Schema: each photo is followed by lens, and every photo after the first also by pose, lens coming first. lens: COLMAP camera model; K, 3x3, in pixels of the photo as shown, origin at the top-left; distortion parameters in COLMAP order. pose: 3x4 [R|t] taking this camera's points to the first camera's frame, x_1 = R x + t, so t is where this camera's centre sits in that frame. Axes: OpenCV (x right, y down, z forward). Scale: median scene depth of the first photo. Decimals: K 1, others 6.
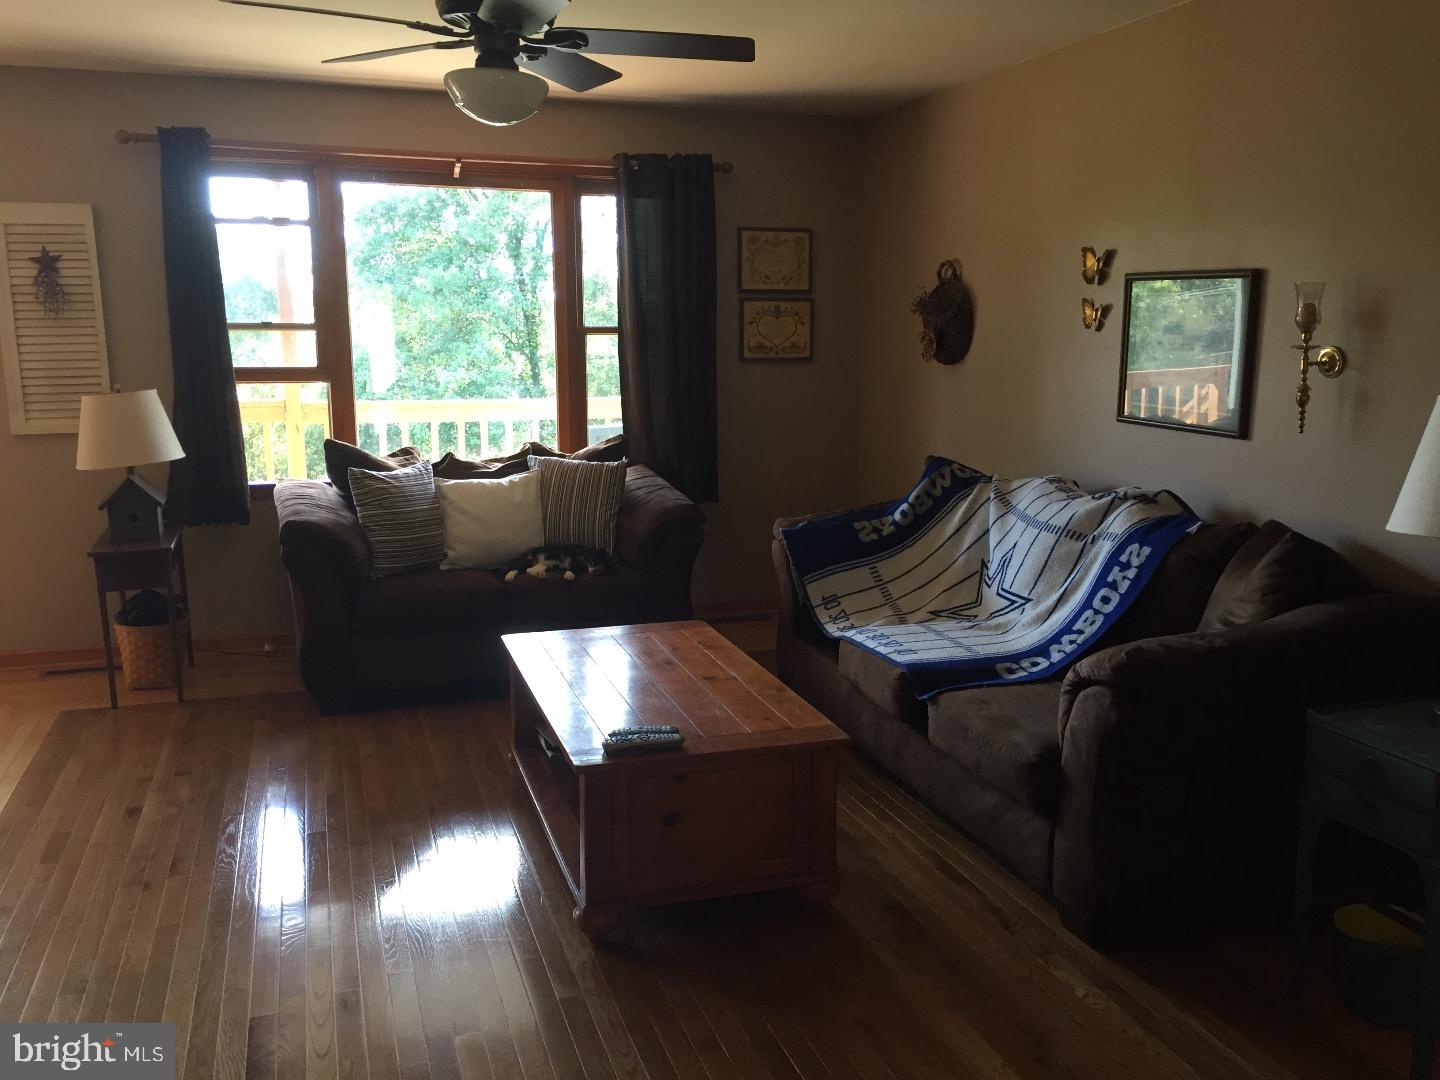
lens RADIAL K [[1219.0, 0, 720.2], [0, 1219.0, 538.9], [0, 0, 1]] dist [0.045799, -0.081067]
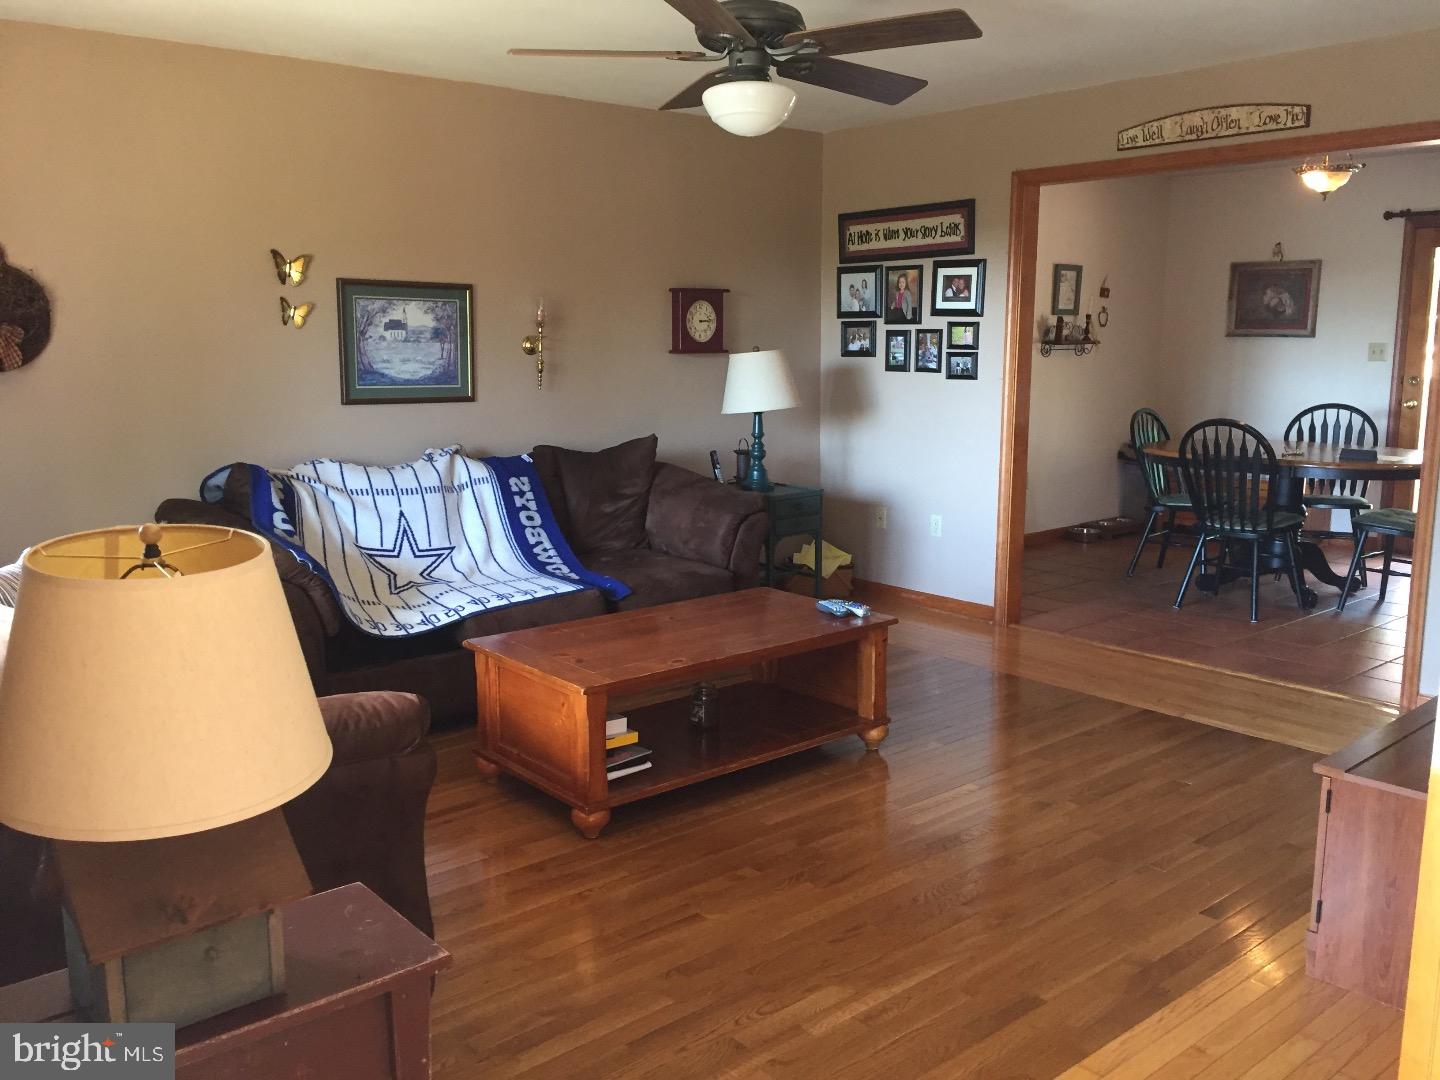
lens RADIAL K [[1219.0, 0, 720.7], [0, 1219.0, 542.1], [0, 0, 1]] dist [0.045799, -0.081067]
pose [[-0.366905, -0.148023, 0.918406, -0.953768], [0.173935, 0.958932, 0.224042, -0.180315], [-0.913853, 0.241946, -0.326091, 1.149991]]
